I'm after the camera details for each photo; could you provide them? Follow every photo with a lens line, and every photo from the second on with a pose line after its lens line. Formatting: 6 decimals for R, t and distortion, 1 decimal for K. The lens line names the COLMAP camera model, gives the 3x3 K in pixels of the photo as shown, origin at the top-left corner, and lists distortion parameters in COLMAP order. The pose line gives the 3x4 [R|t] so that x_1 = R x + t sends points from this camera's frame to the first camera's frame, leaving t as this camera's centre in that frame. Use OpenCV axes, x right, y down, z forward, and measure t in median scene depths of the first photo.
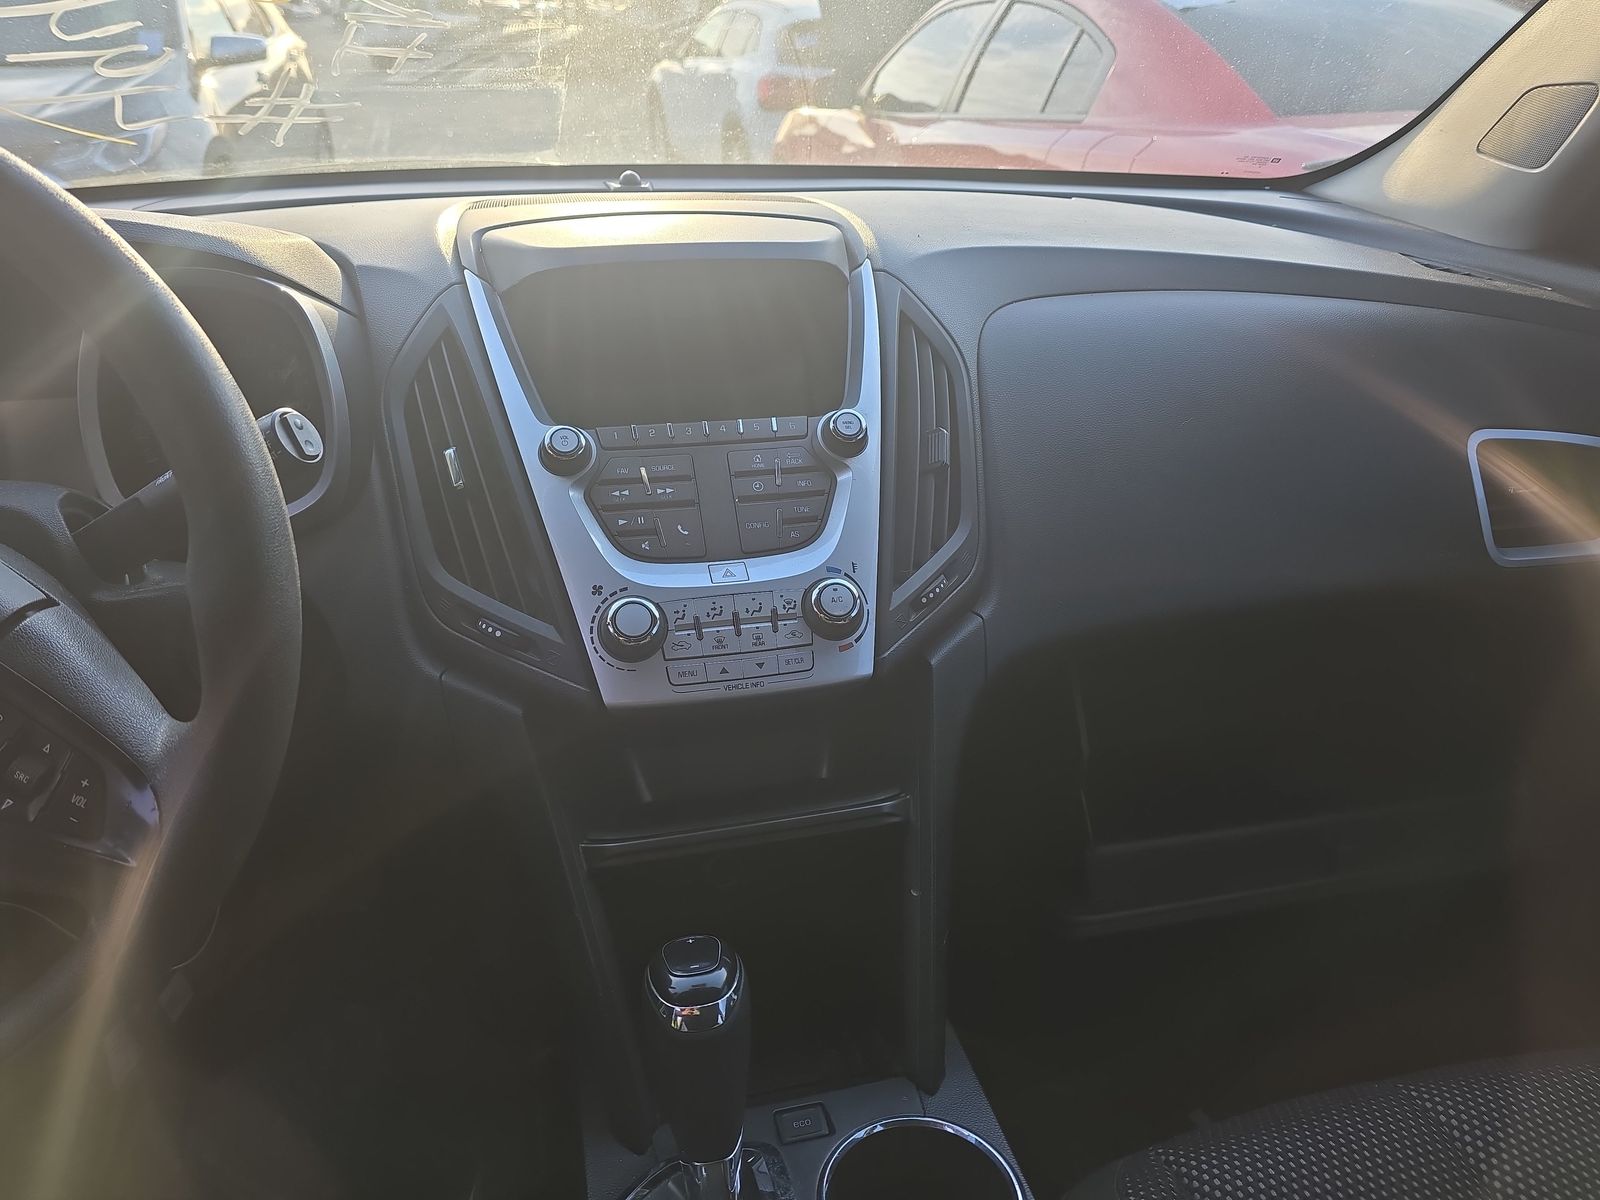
lens RADIAL K [[1078.5, 0, 809.8], [0, 1078.5, 596.8], [0, 0, 1]] dist [0.044894, -0.034179]
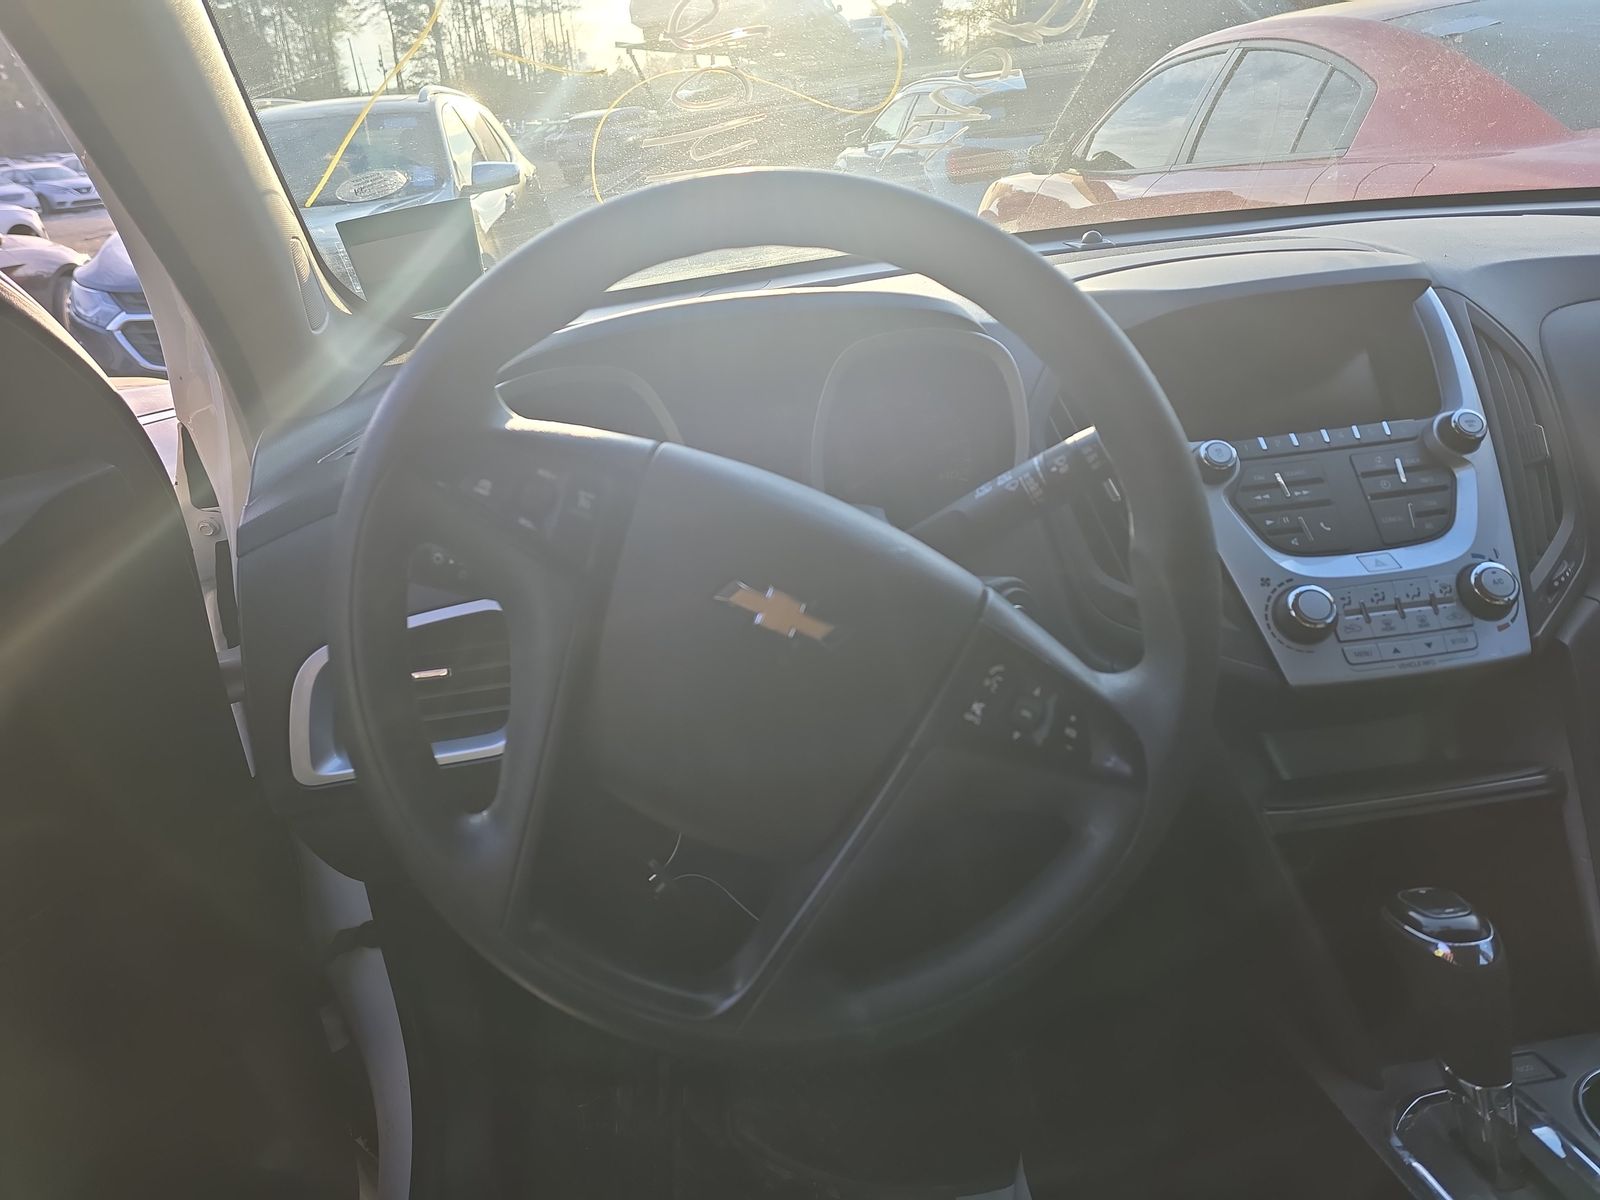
lens RADIAL K [[1078.5, 0, 798.4], [0, 1078.5, 602.4], [0, 0, 1]] dist [0.044894, -0.034179]
pose [[0.988379, -0.041942, -0.146110, -0.484778], [0.033330, 0.997587, -0.060901, 0.063763], [0.148312, 0.055324, 0.987392, -0.167040]]
